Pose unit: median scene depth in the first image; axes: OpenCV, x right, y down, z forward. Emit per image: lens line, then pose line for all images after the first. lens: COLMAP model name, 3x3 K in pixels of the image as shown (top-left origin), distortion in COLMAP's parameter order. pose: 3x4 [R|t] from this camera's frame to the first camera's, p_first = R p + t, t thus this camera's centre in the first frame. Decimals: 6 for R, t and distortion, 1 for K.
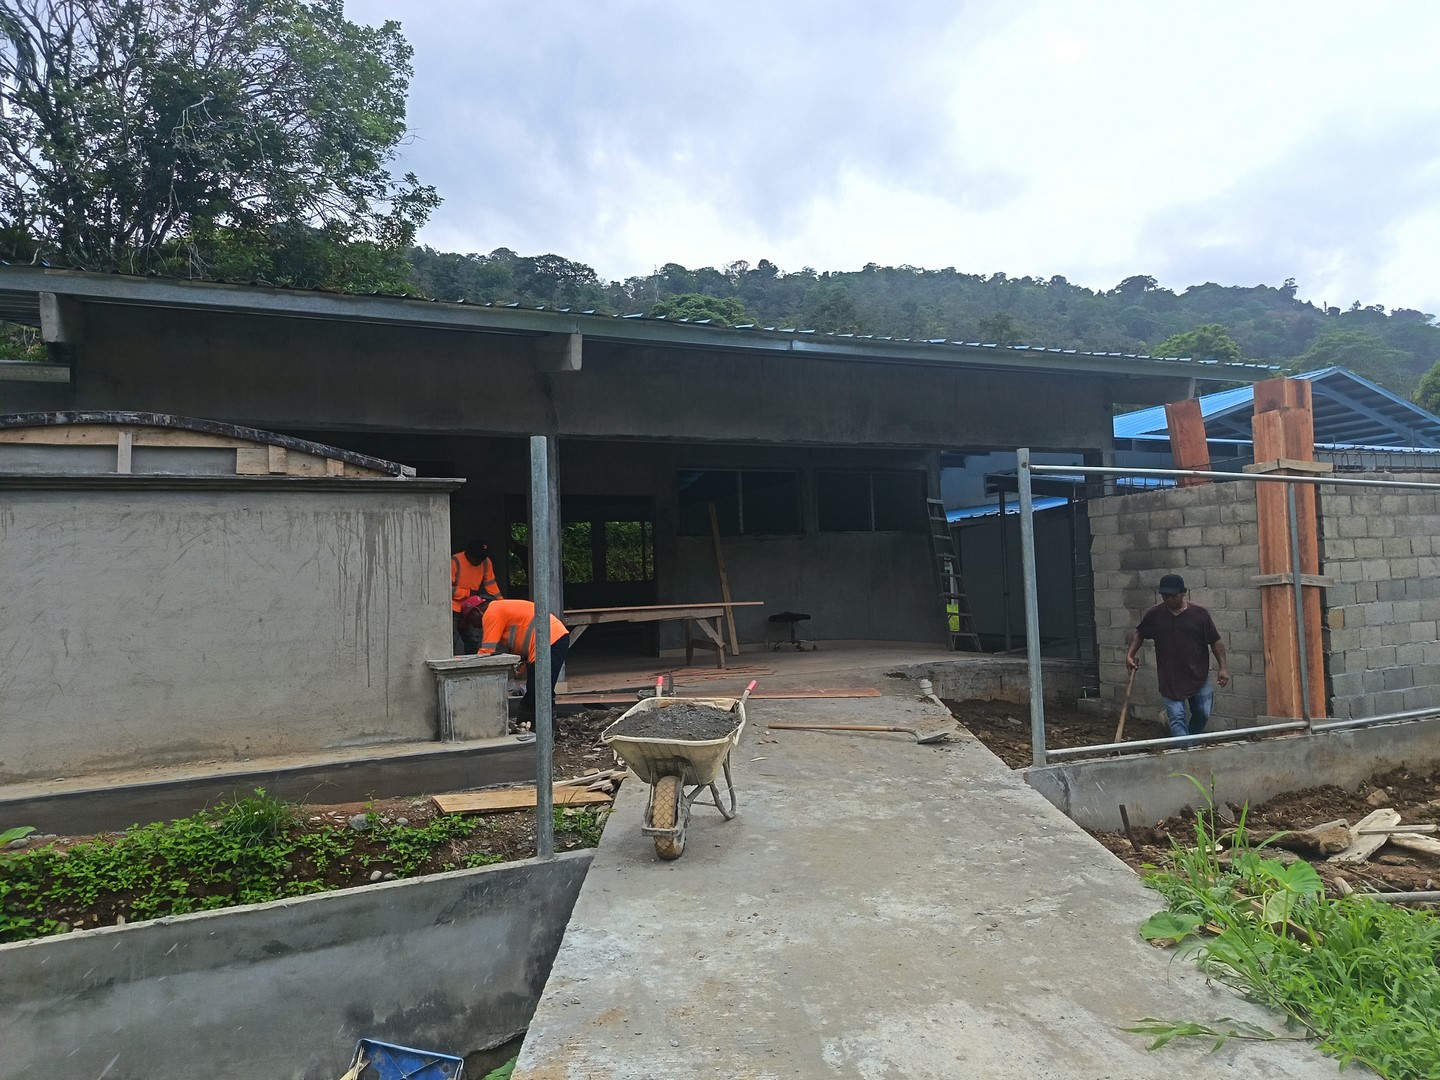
lens RADIAL K [[1012.8, 0, 787.2], [0, 1012.8, 540.2], [0, 0, 1]] dist [0.000547, -0.000215]
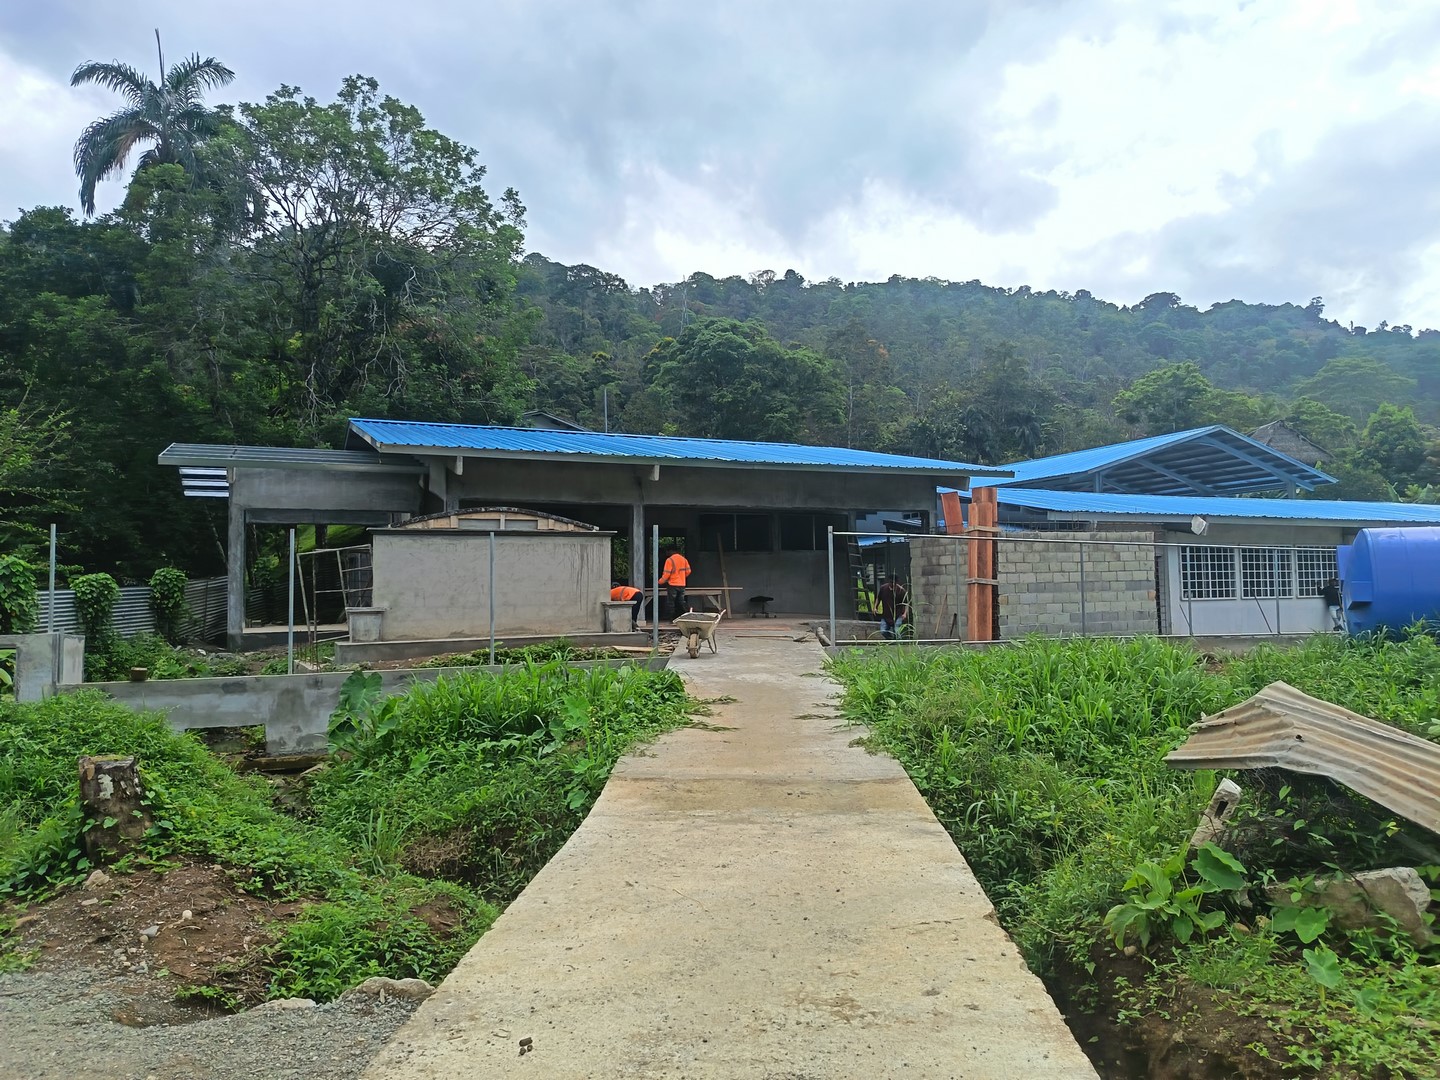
lens RADIAL K [[986.1, 0, 720.0], [0, 986.1, 540.0], [0, 0, 1]] dist [0.070902, -0.000257]
pose [[0.995945, 0.022261, -0.087168, 0.110308], [-0.022819, 0.999725, -0.005408, -0.021672], [0.087023, 0.007375, 0.996179, -1.013650]]
